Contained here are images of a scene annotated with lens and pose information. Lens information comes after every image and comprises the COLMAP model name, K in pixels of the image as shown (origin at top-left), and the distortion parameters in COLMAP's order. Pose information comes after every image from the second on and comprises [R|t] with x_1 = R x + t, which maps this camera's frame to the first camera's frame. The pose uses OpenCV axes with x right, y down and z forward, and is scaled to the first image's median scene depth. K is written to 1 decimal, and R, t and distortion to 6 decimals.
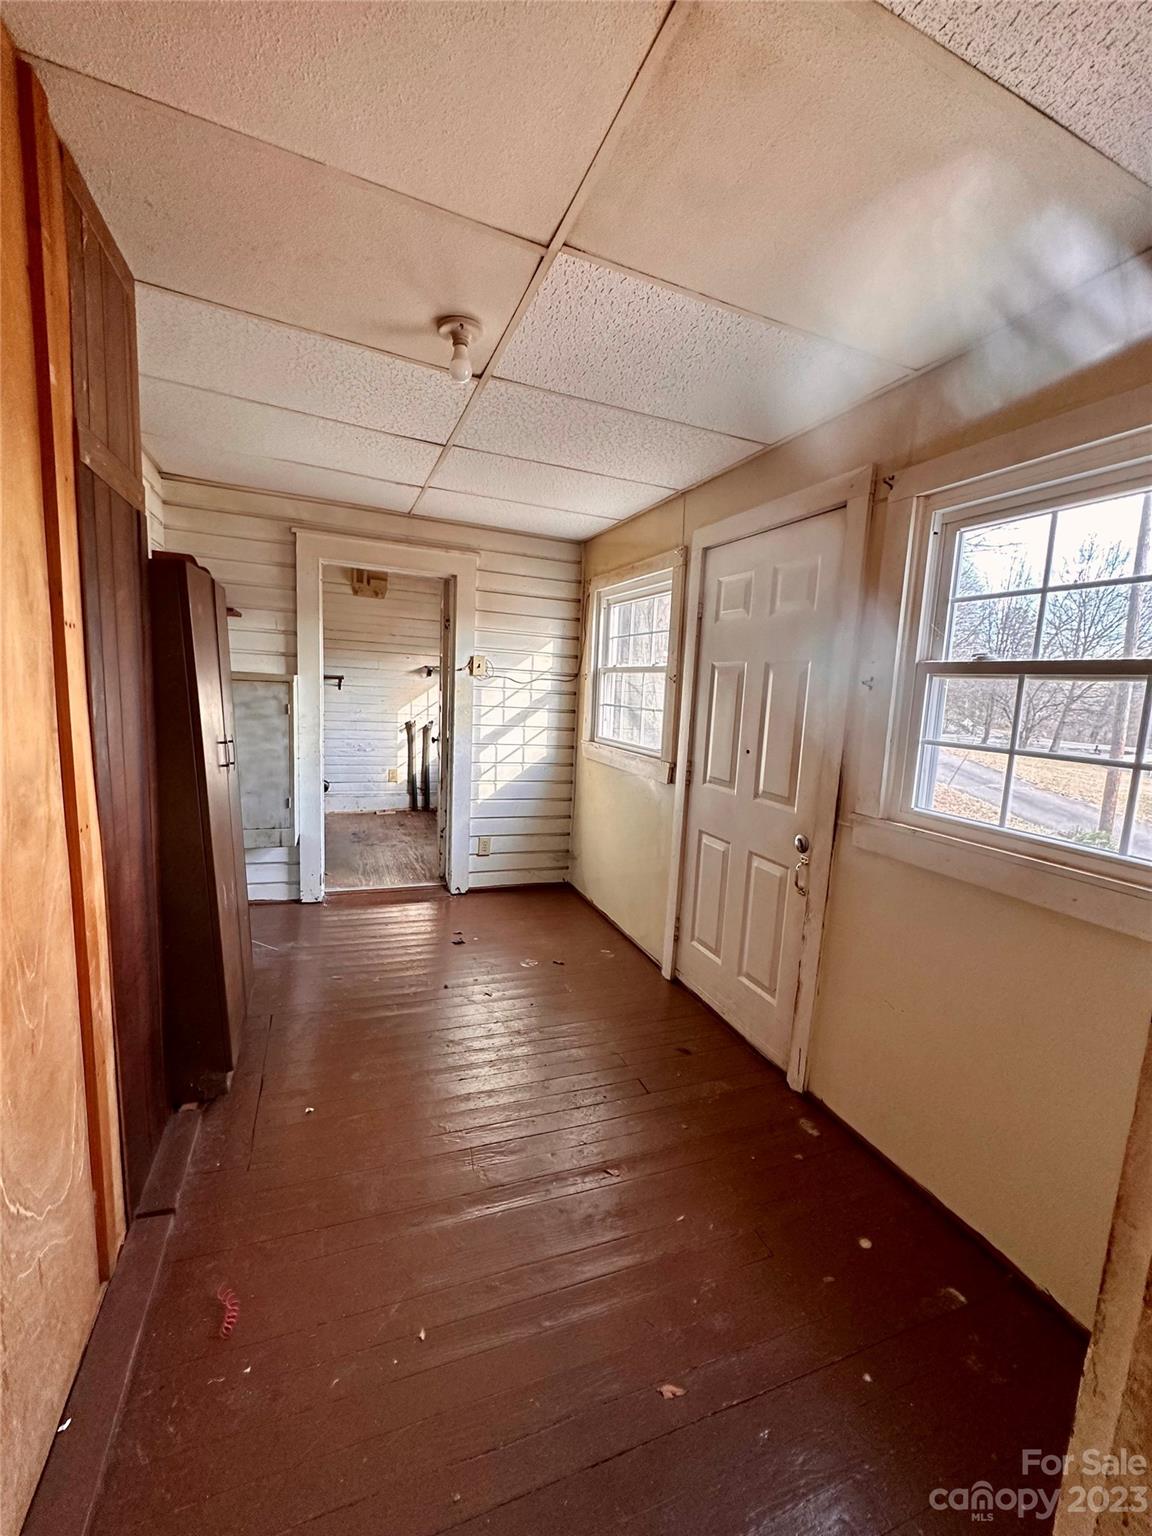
lens RADIAL K [[610.6, 0, 576.9], [0, 610.6, 766.2], [0, 0, 1]] dist [-0.003685, 0.000717]
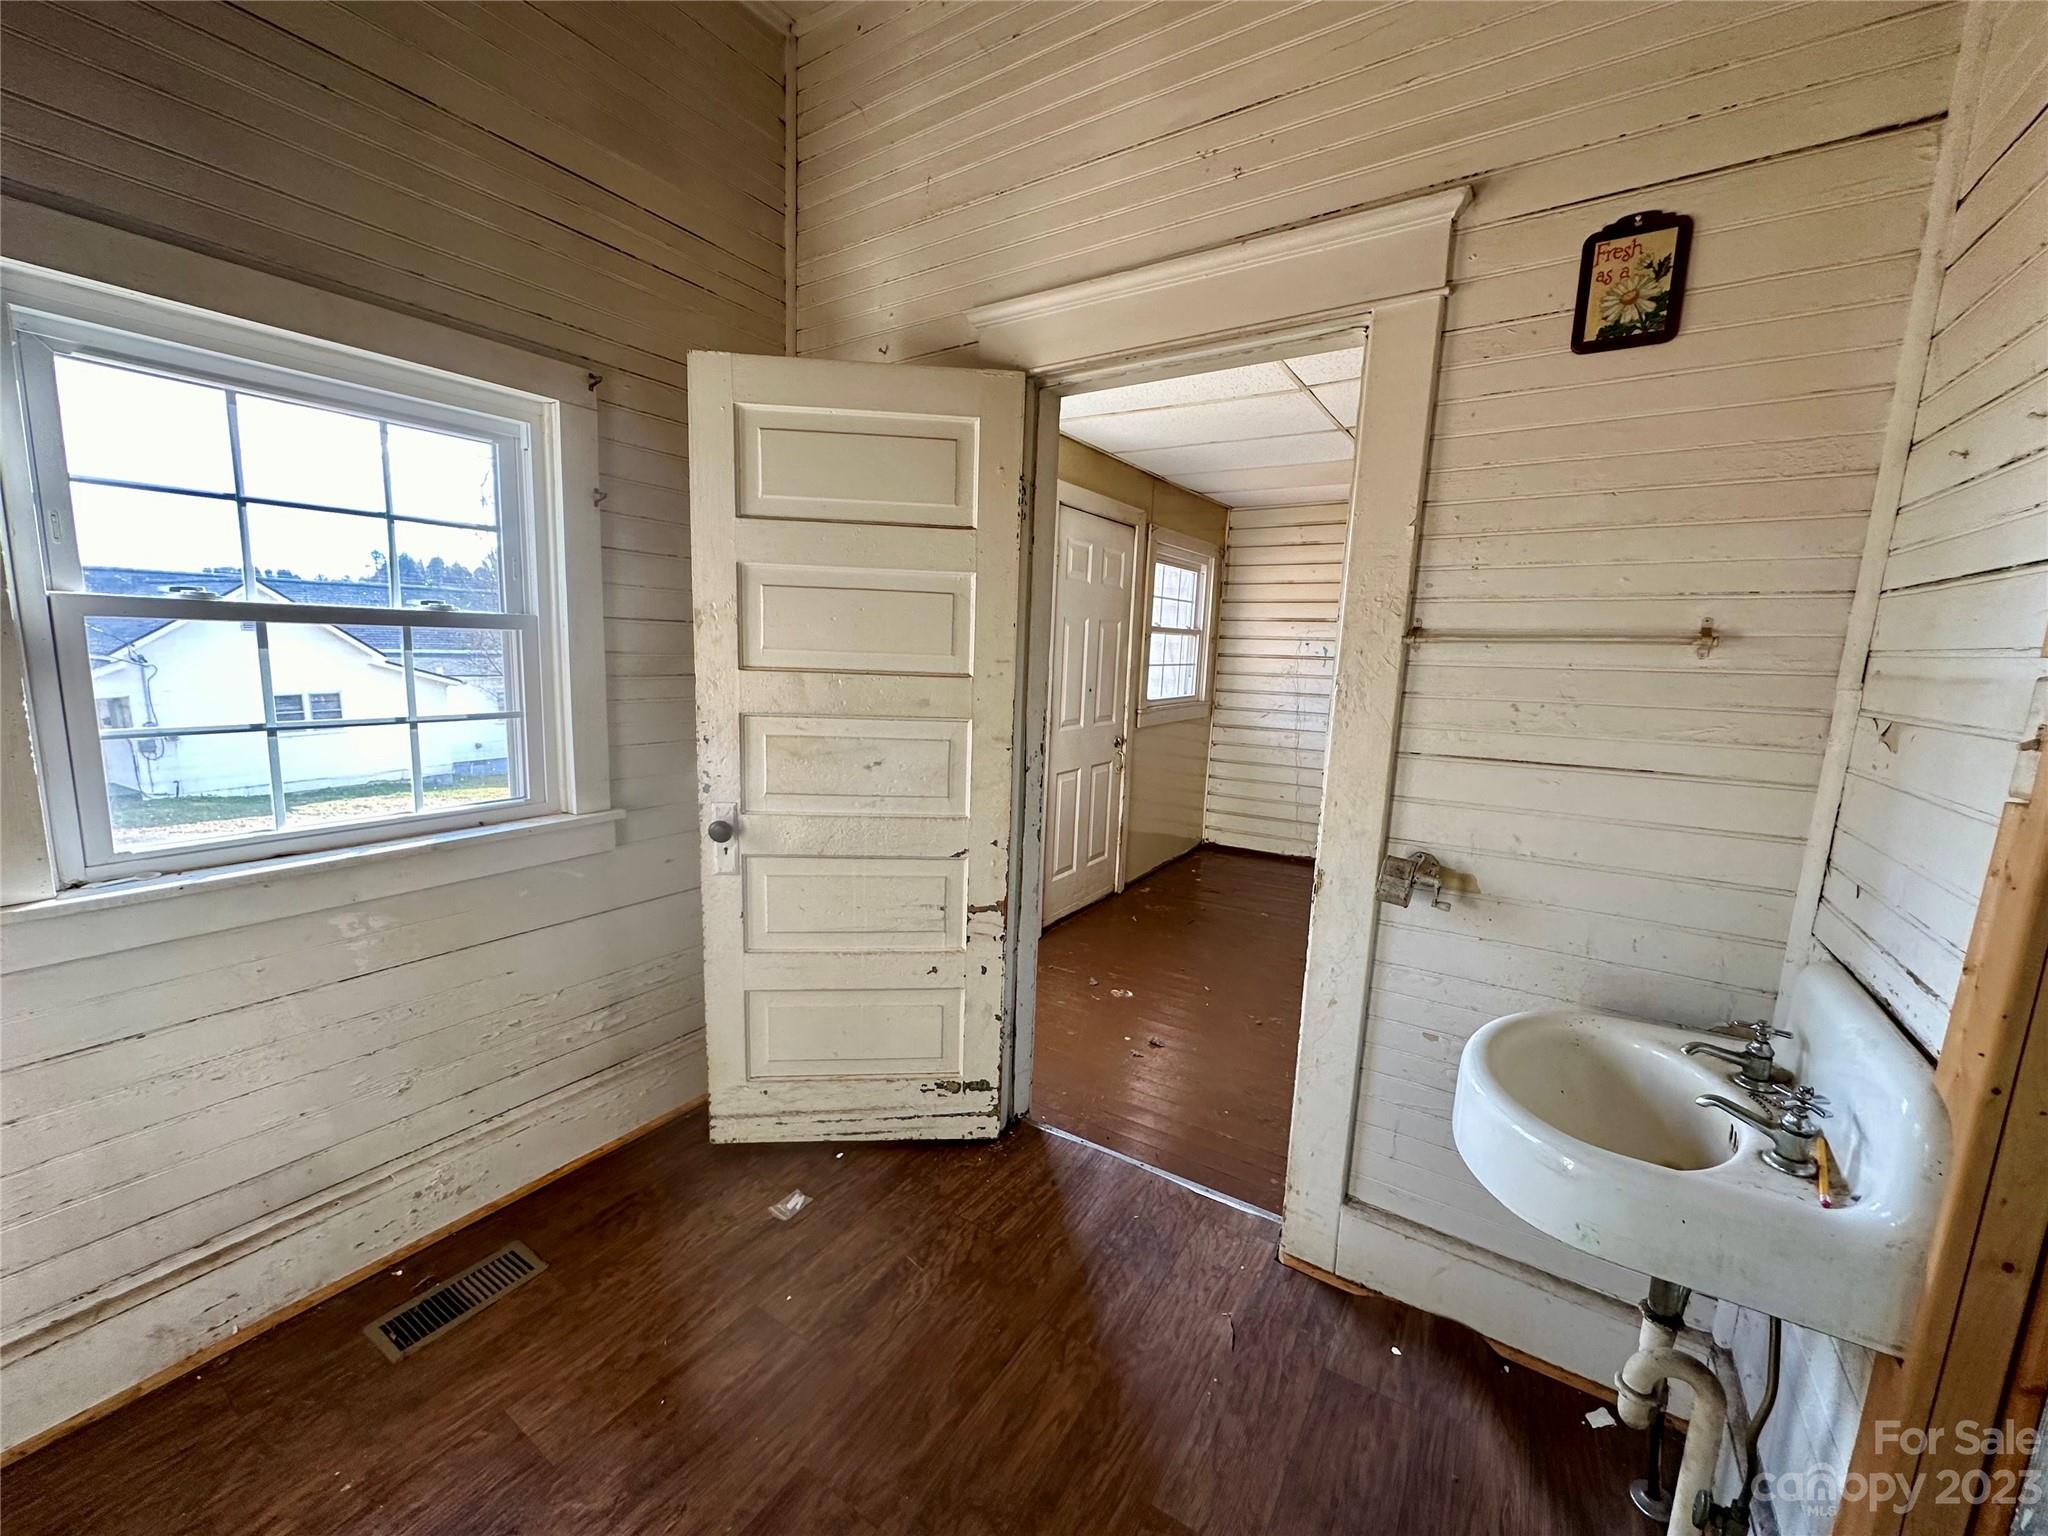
lens RADIAL K [[814.2, 0, 1020.6], [0, 814.2, 766.5], [0, 0, 1]] dist [-0.003685, 0.000717]
pose [[-0.559054, -0.196041, 0.805622, -1.048110], [0.051288, 0.961608, 0.269590, -0.341394], [-0.827543, 0.192034, -0.527536, 2.081549]]
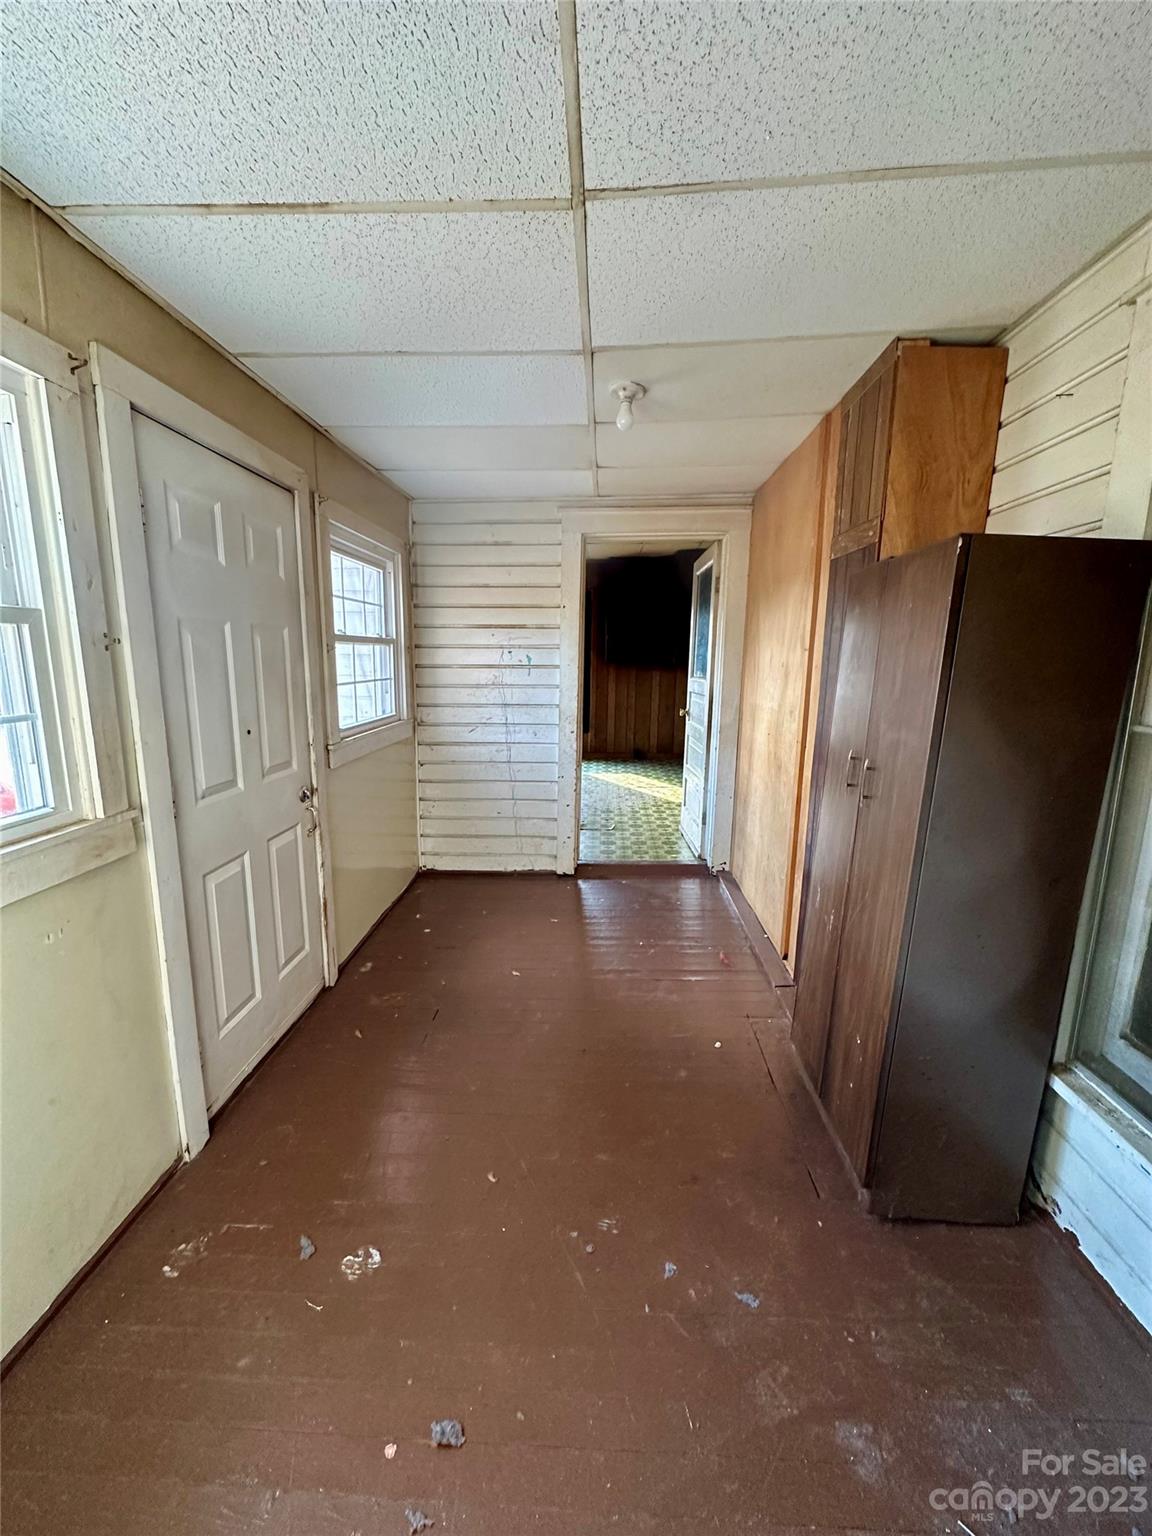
lens RADIAL K [[610.6, 0, 577.3], [0, 610.6, 765.3], [0, 0, 1]] dist [-0.003685, 0.000717]
pose [[-0.903736, -0.133657, 0.406691, -0.478372], [0.003036, 0.947986, 0.318297, -0.249098], [-0.428080, 0.288891, -0.856323, 1.567152]]
